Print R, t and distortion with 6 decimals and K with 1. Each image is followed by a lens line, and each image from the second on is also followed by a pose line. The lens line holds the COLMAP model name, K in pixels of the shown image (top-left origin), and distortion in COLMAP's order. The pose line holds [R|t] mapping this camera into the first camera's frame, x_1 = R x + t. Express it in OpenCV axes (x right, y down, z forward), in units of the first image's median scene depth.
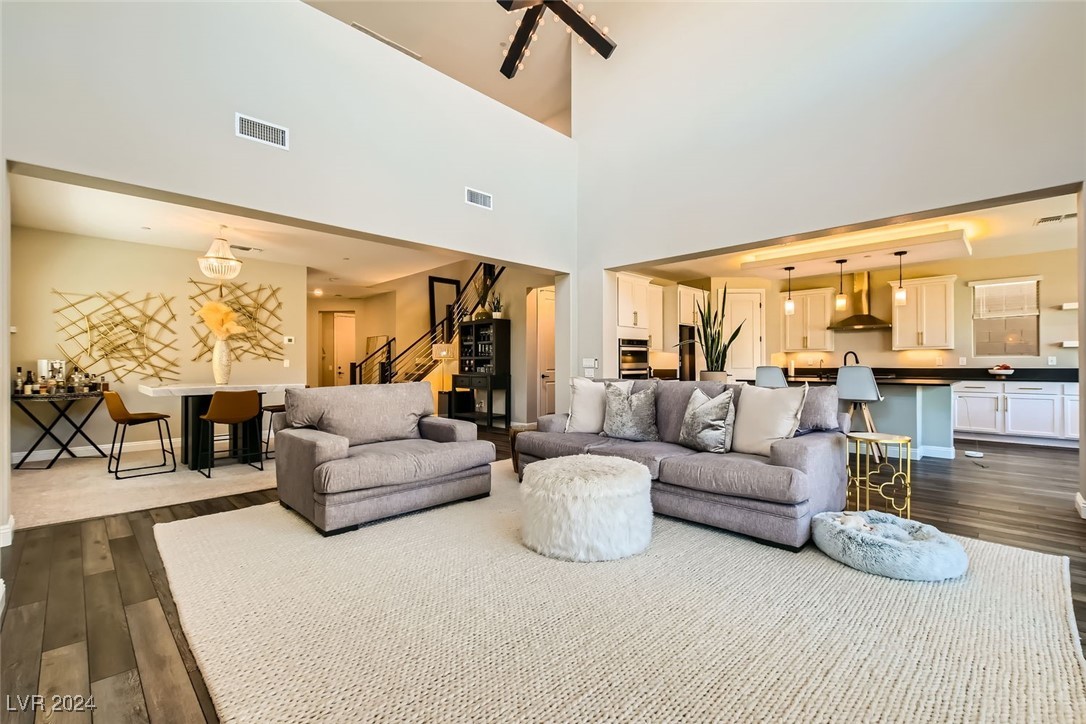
lens RADIAL K [[471.7, 0, 545.6], [0, 471.7, 362.8], [0, 0, 1]] dist [-0.000821, -0.000313]
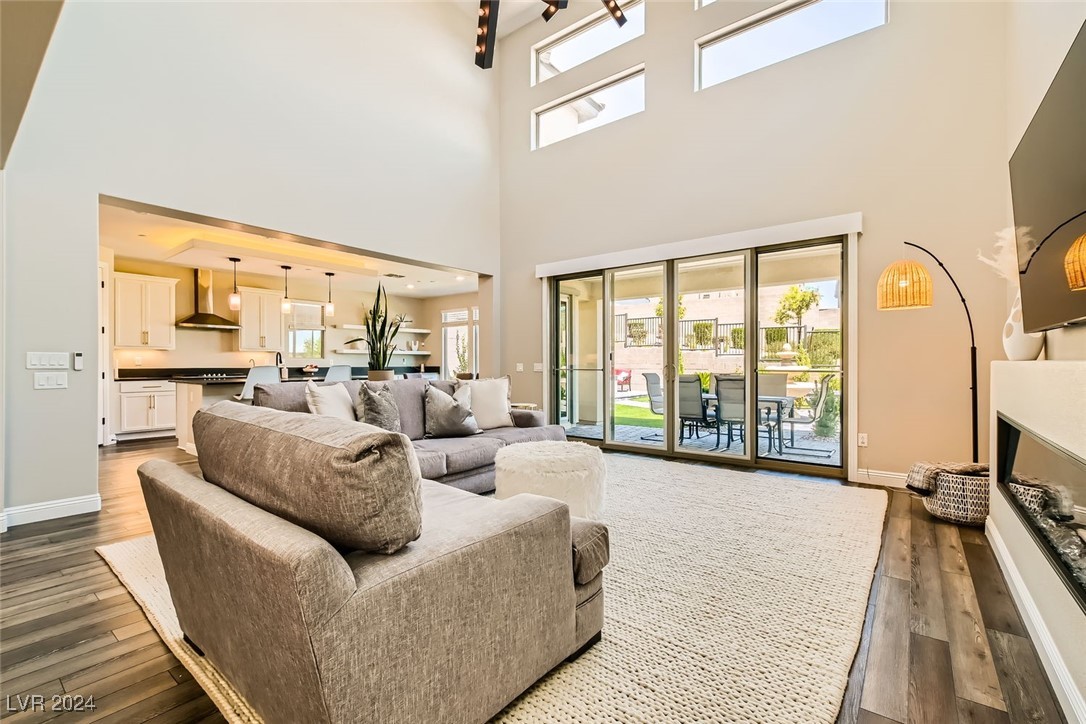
lens RADIAL K [[471.7, 0, 547.1], [0, 471.7, 364.2], [0, 0, 1]] dist [-0.000821, -0.000313]
pose [[-0.127661, -0.002110, 0.991816, -0.458950], [-0.007014, 0.999975, 0.001225, -0.003916], [-0.991793, -0.006801, -0.127673, 0.513198]]
